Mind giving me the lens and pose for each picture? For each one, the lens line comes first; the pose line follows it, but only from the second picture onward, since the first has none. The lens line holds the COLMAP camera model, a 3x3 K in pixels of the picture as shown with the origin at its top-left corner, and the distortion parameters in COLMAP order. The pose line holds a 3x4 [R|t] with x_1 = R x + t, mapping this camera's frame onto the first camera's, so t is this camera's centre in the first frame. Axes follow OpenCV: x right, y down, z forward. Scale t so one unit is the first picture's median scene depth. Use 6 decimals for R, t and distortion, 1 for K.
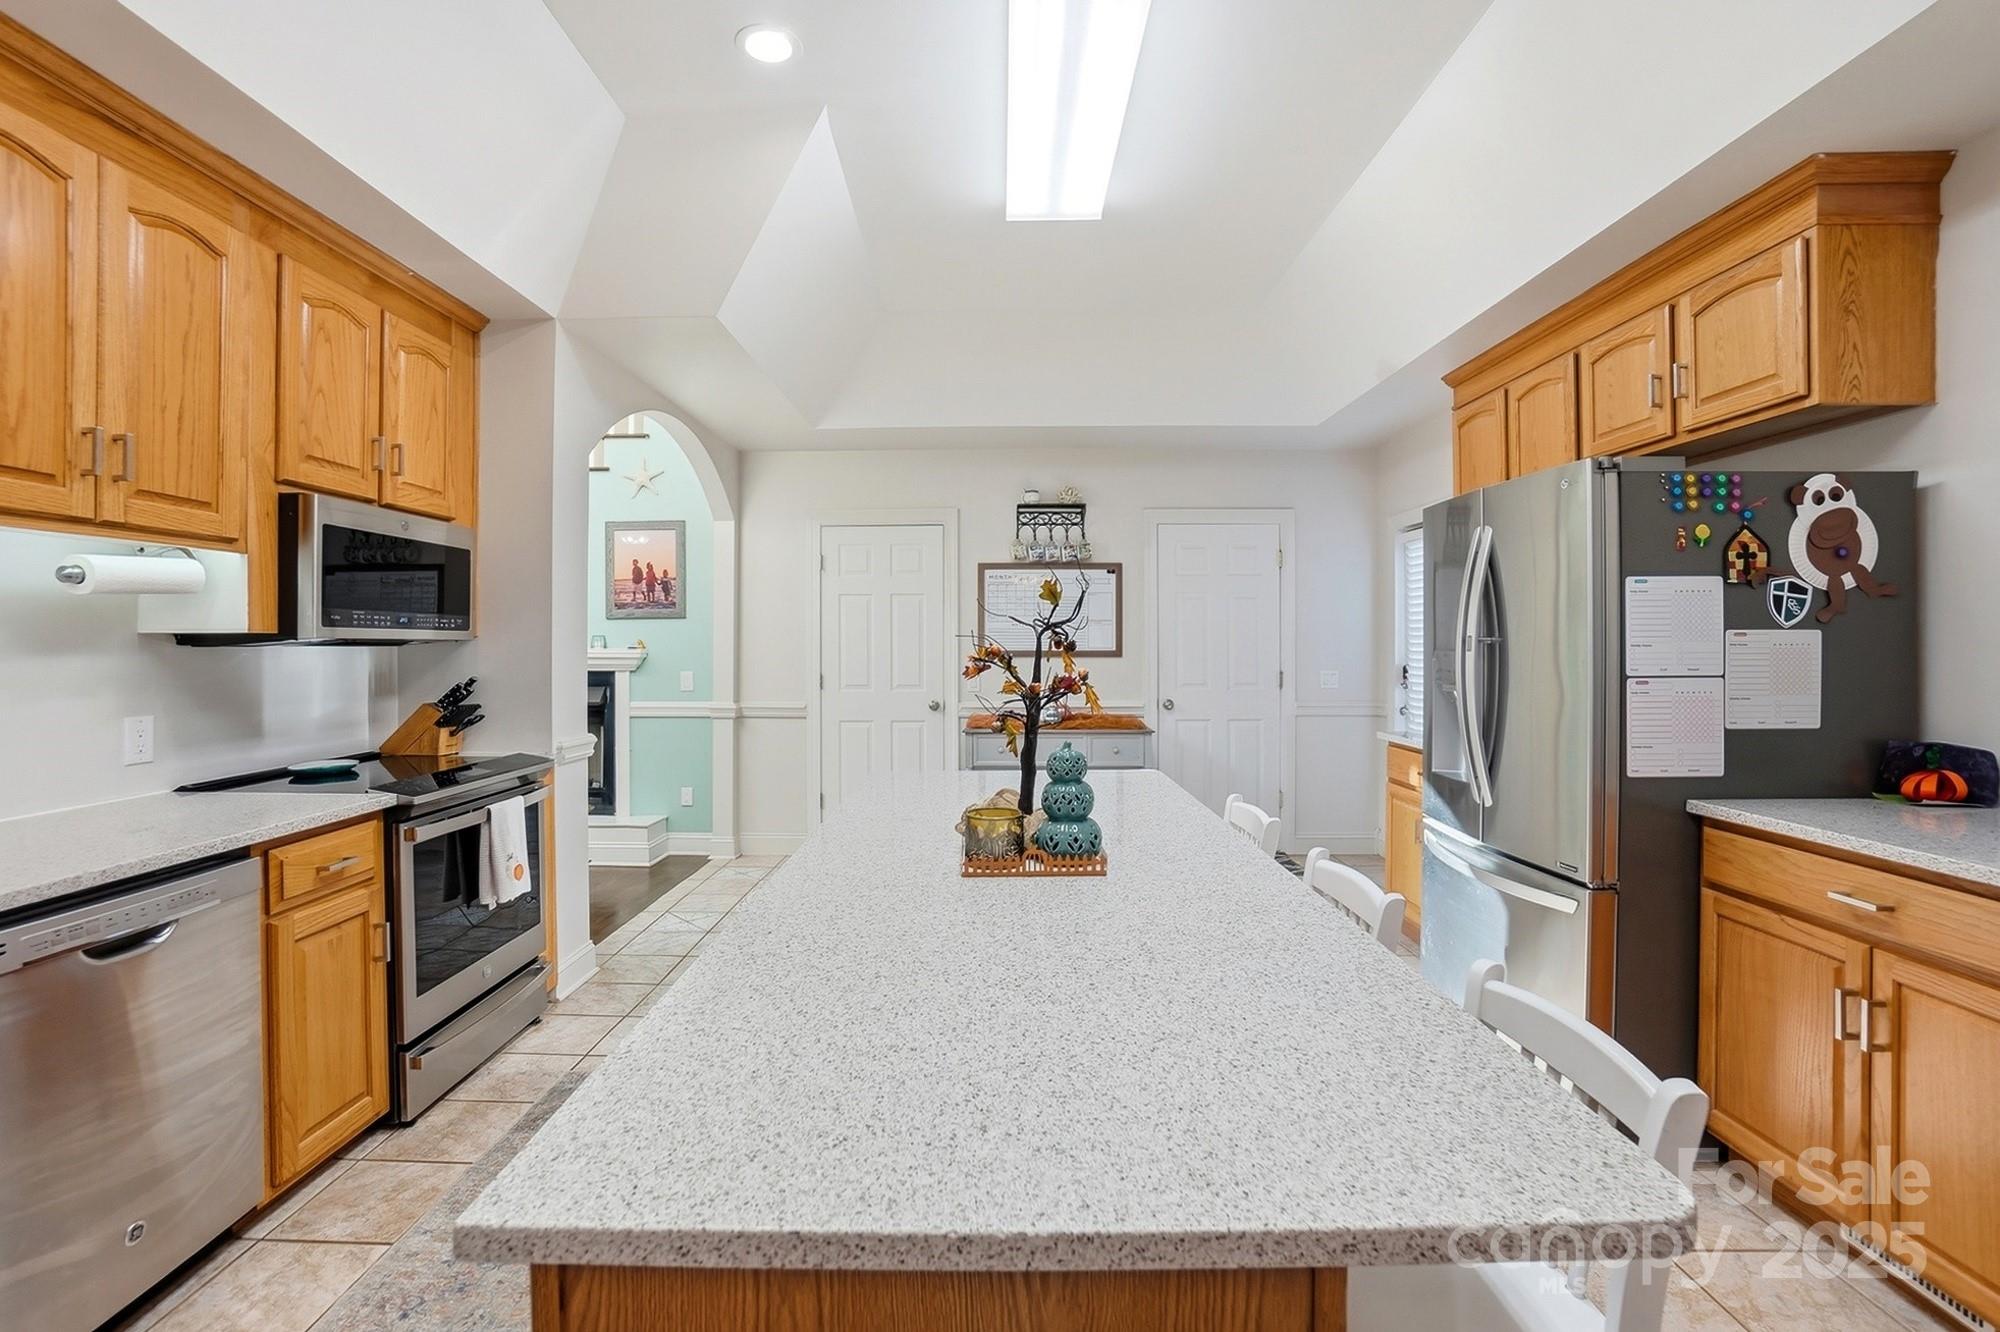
lens RADIAL K [[886.2, 0, 988.1], [0, 886.2, 658.2], [0, 0, 1]] dist [-0.062373, 0.020430]
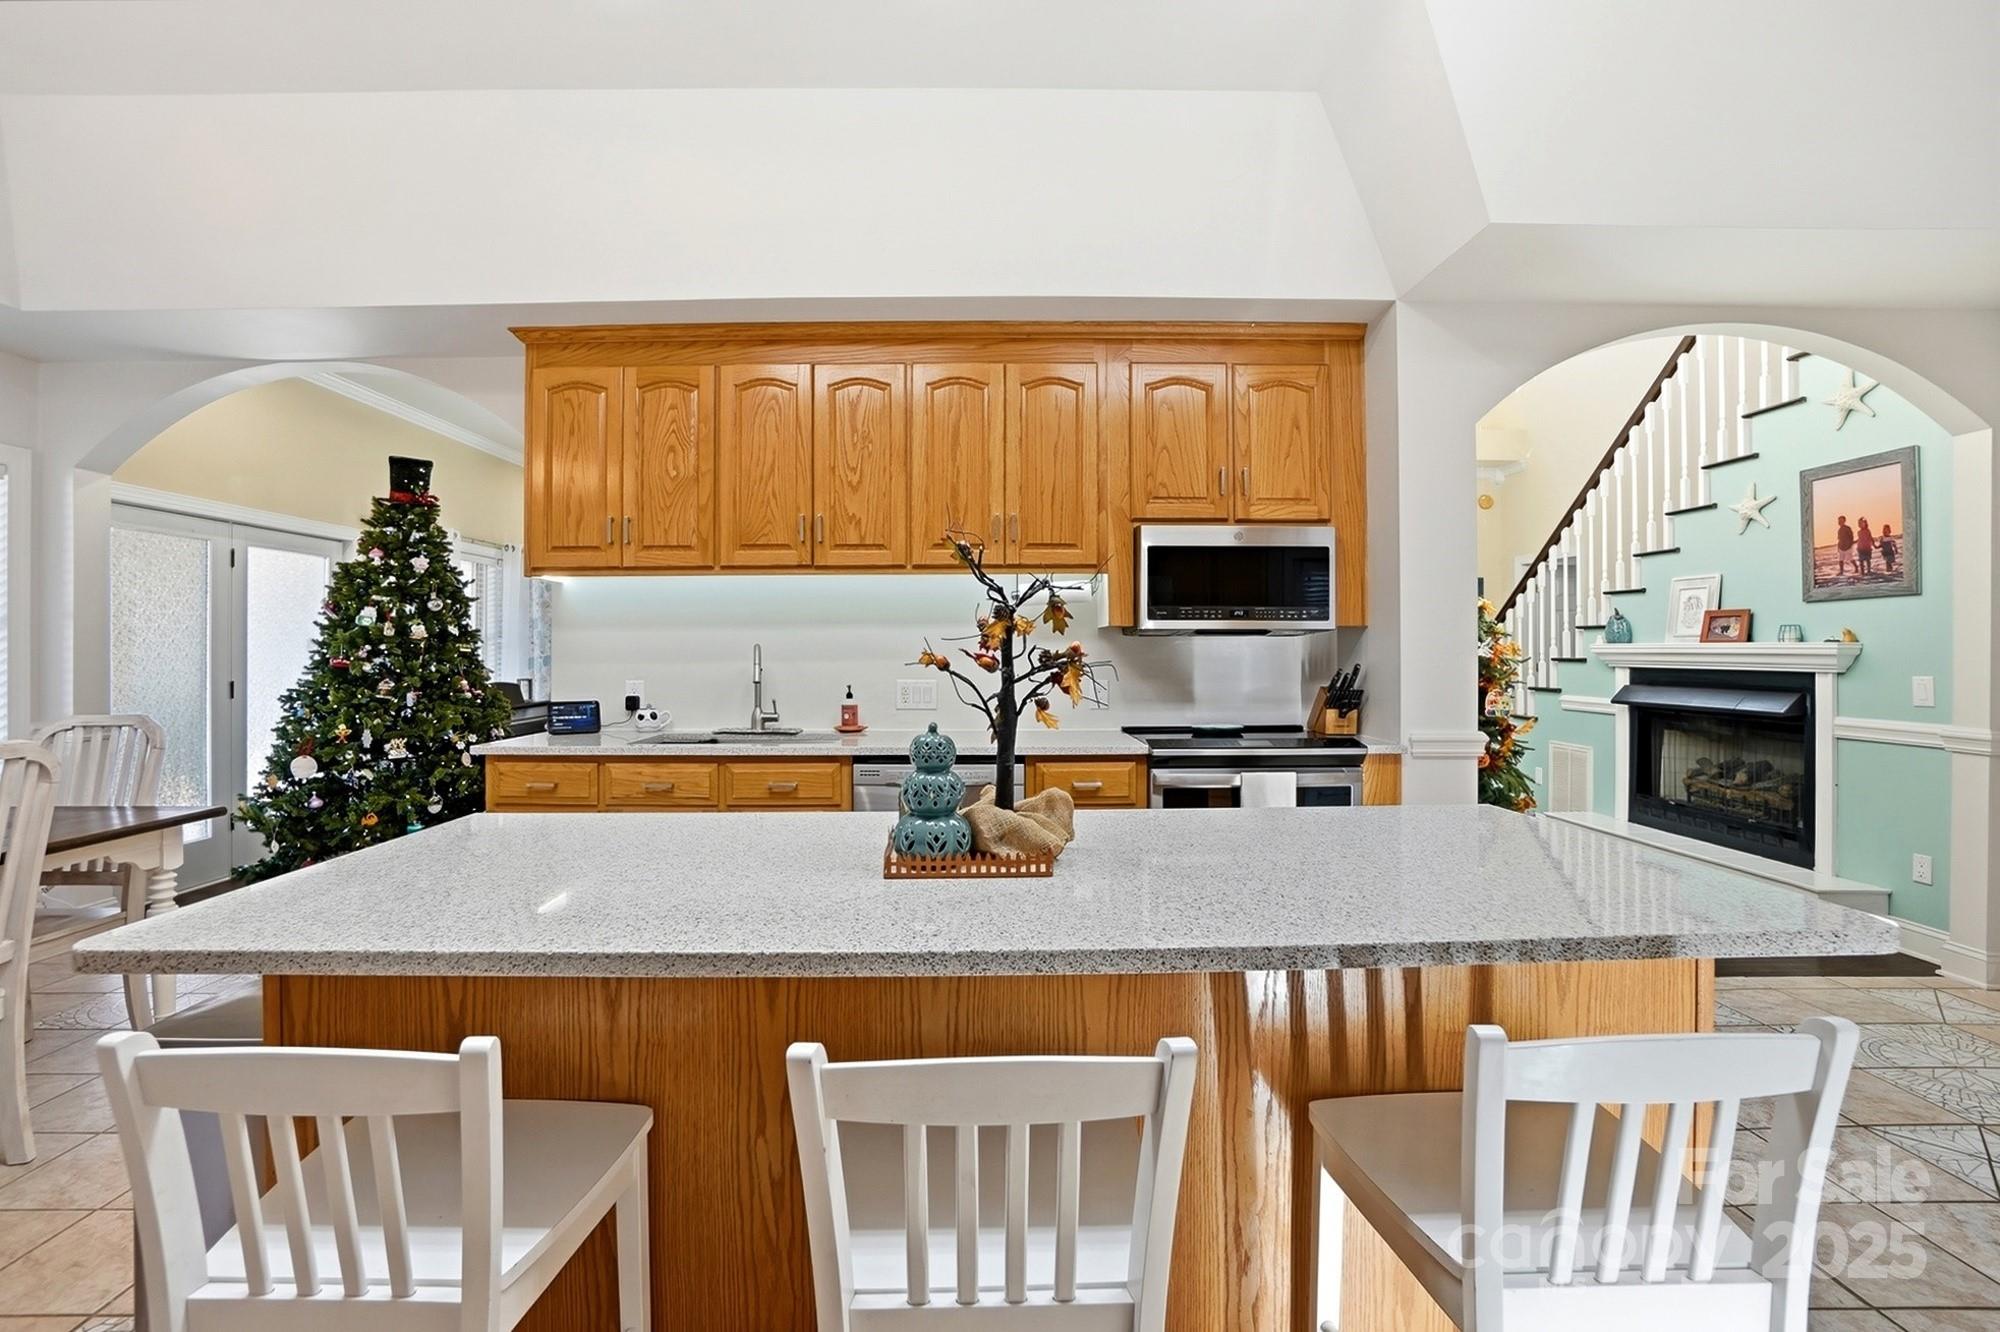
lens RADIAL K [[886.2, 0, 988.1], [0, 886.2, 658.2], [0, 0, 1]] dist [-0.062373, 0.020430]
pose [[0.024587, 0.008970, -0.999657, 0.271033], [-0.015051, 0.999850, 0.008601, 0.006751], [0.999584, 0.014835, 0.024719, 0.299701]]
